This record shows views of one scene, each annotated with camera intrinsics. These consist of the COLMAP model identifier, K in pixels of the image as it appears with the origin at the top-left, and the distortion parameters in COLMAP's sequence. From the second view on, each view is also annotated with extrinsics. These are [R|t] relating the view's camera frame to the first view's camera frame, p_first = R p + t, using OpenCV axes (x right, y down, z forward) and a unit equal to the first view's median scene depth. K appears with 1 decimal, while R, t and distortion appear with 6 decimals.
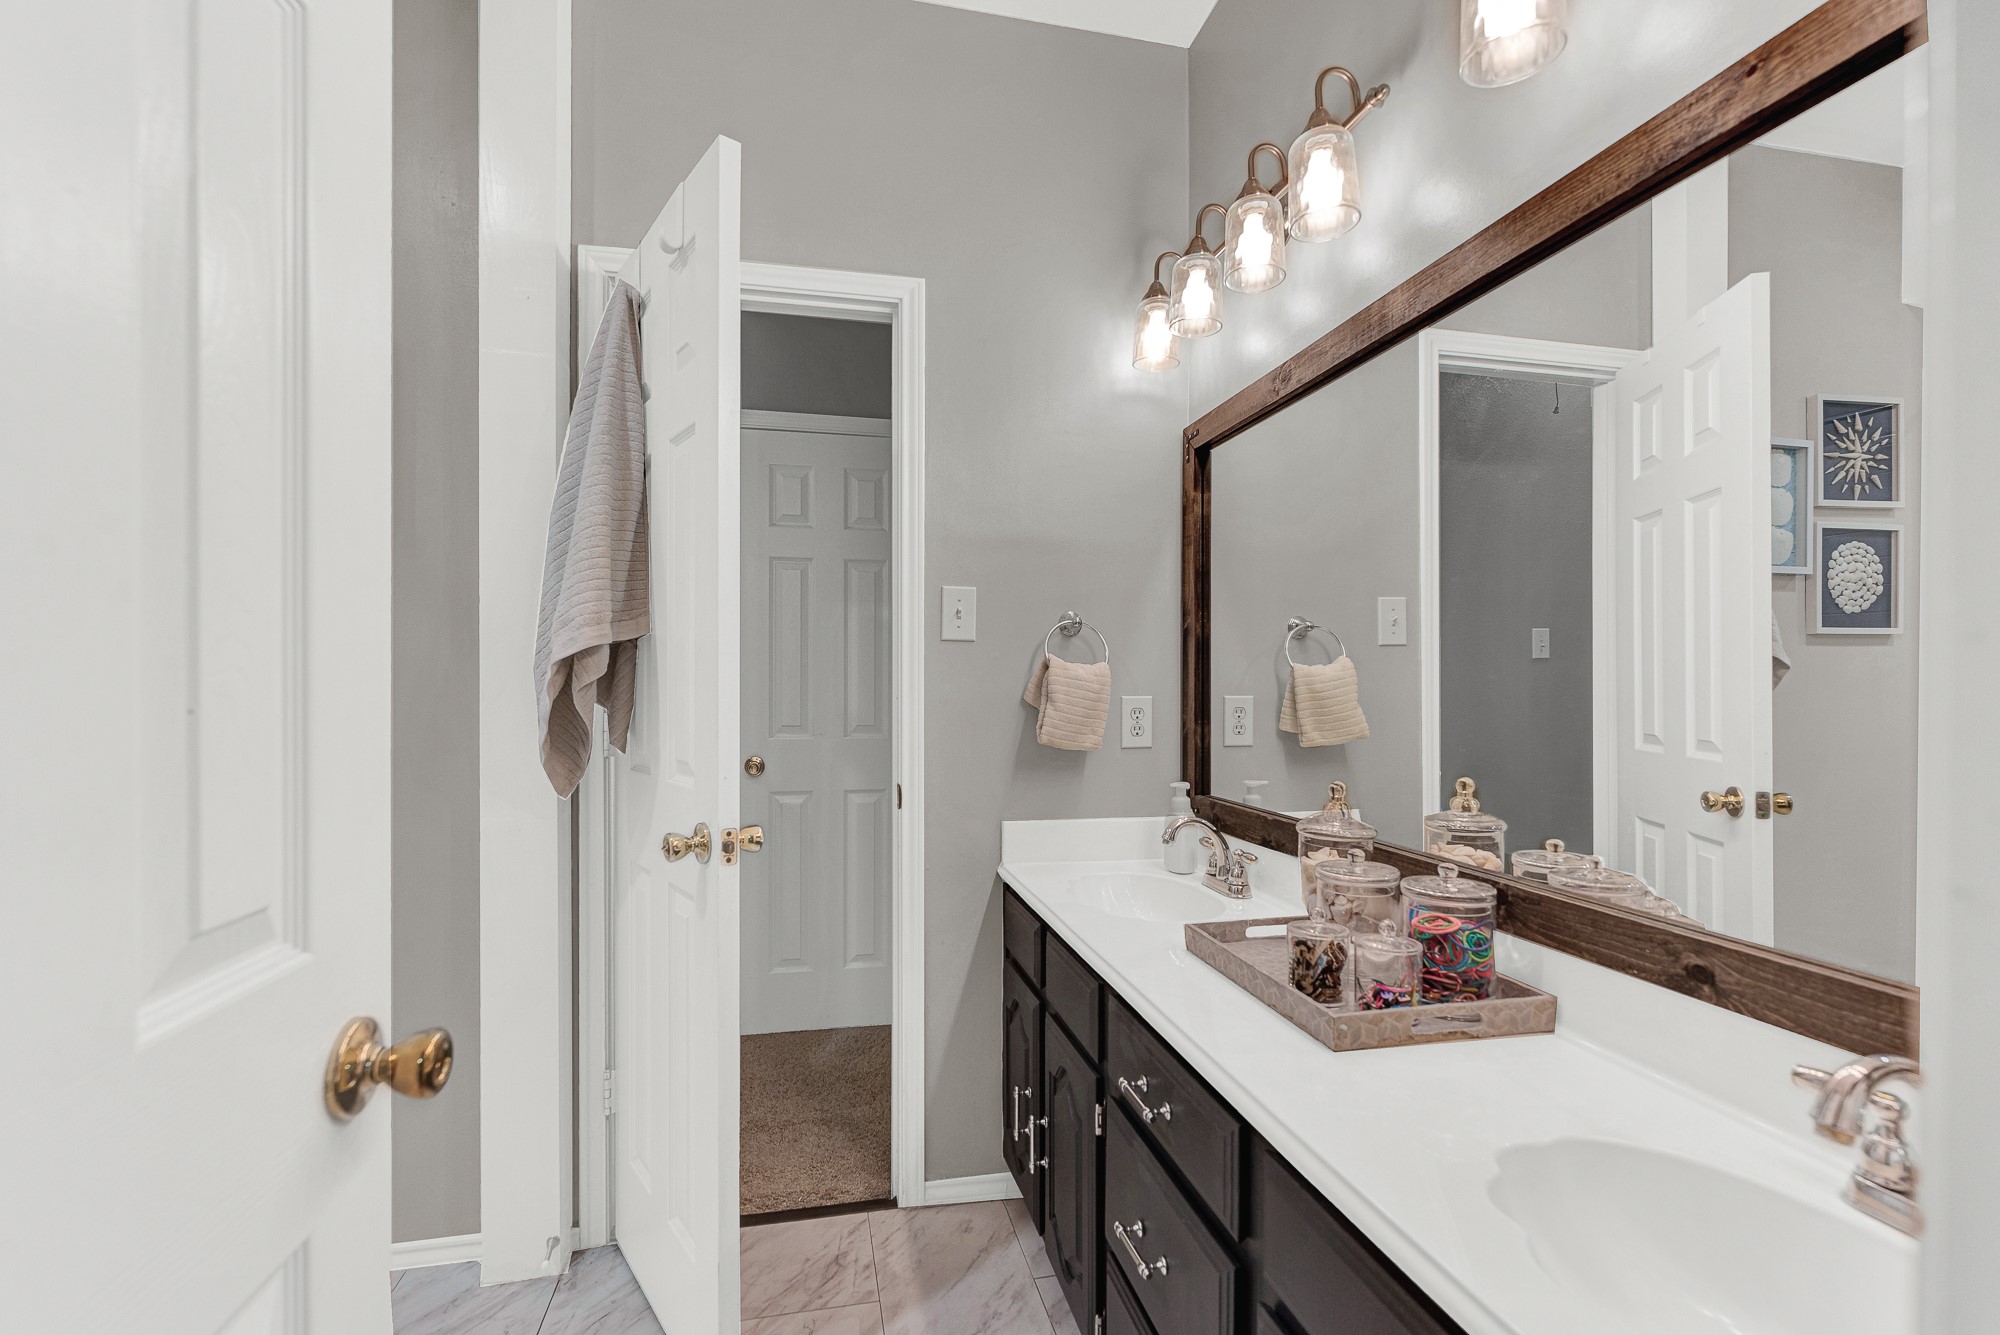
lens RADIAL K [[881.2, 0, 997.5], [0, 881.2, 679.1], [0, 0, 1]] dist [-0.002687, 0.000563]
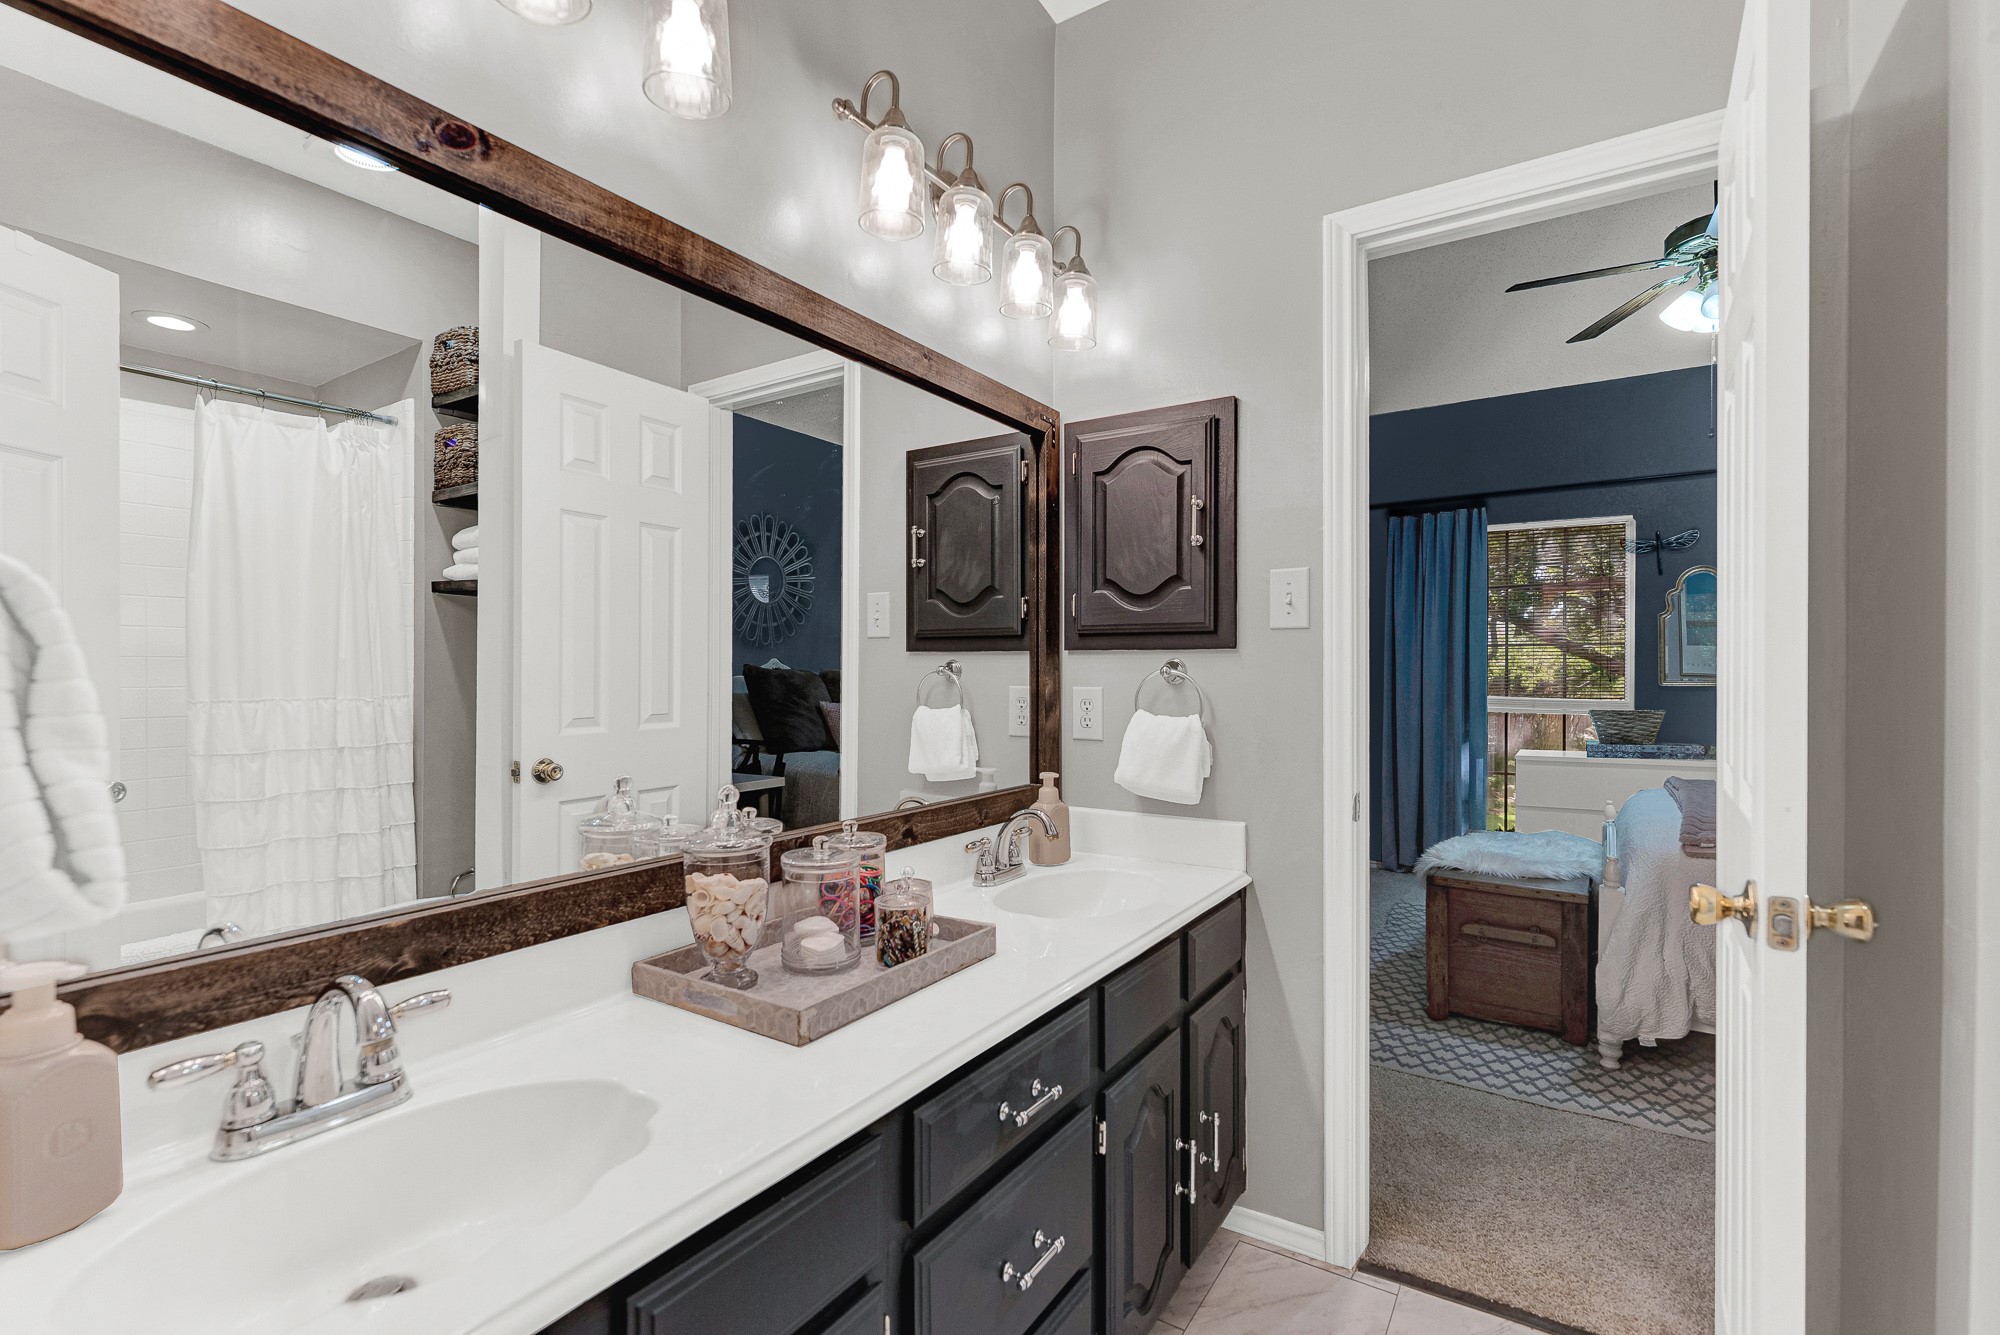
lens RADIAL K [[881.2, 0, 1002.0], [0, 881.2, 670.1], [0, 0, 1]] dist [-0.002687, 0.000563]
pose [[-0.696694, 0.003571, 0.717359, -0.478386], [0.000084, 0.999988, -0.004896, 0.009068], [-0.717368, -0.003351, -0.696686, 1.625150]]
